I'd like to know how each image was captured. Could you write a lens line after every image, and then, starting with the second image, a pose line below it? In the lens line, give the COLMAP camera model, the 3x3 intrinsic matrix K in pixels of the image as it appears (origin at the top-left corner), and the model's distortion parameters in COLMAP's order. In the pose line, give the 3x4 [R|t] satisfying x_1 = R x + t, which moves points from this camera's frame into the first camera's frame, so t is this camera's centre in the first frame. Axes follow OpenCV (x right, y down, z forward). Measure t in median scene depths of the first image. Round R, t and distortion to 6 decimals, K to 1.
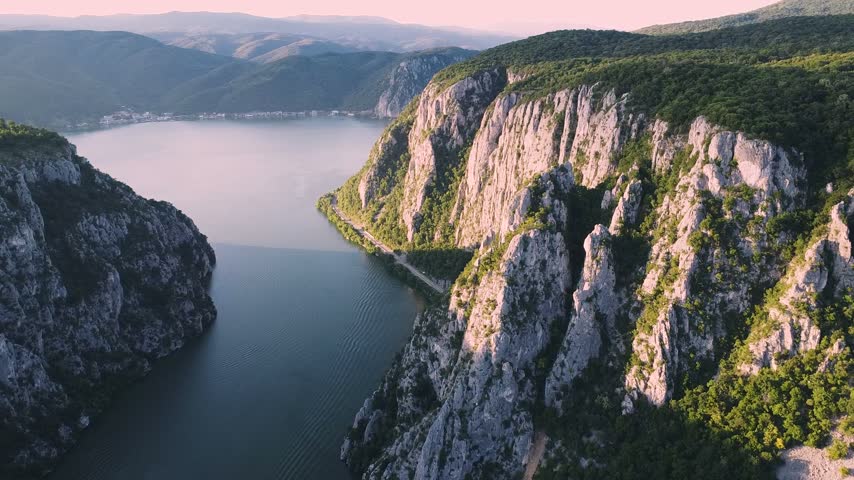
lens RADIAL K [[708.4, 0, 427.0], [0, 708.4, 240.0], [0, 0, 1]] dist [-0.009900, -0.006818]
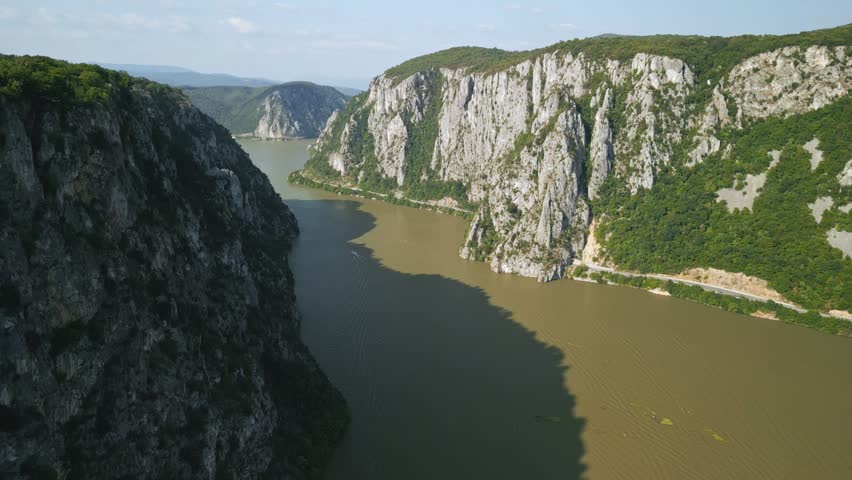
lens RADIAL K [[706.8, 0, 426.0], [0, 706.8, 240.0], [0, 0, 1]] dist [-0.009900, -0.006818]
pose [[0.957516, -0.066313, 0.280652, -0.751656], [0.088532, 0.993802, -0.067234, 0.415259], [-0.274454, 0.089224, 0.957452, -0.624431]]
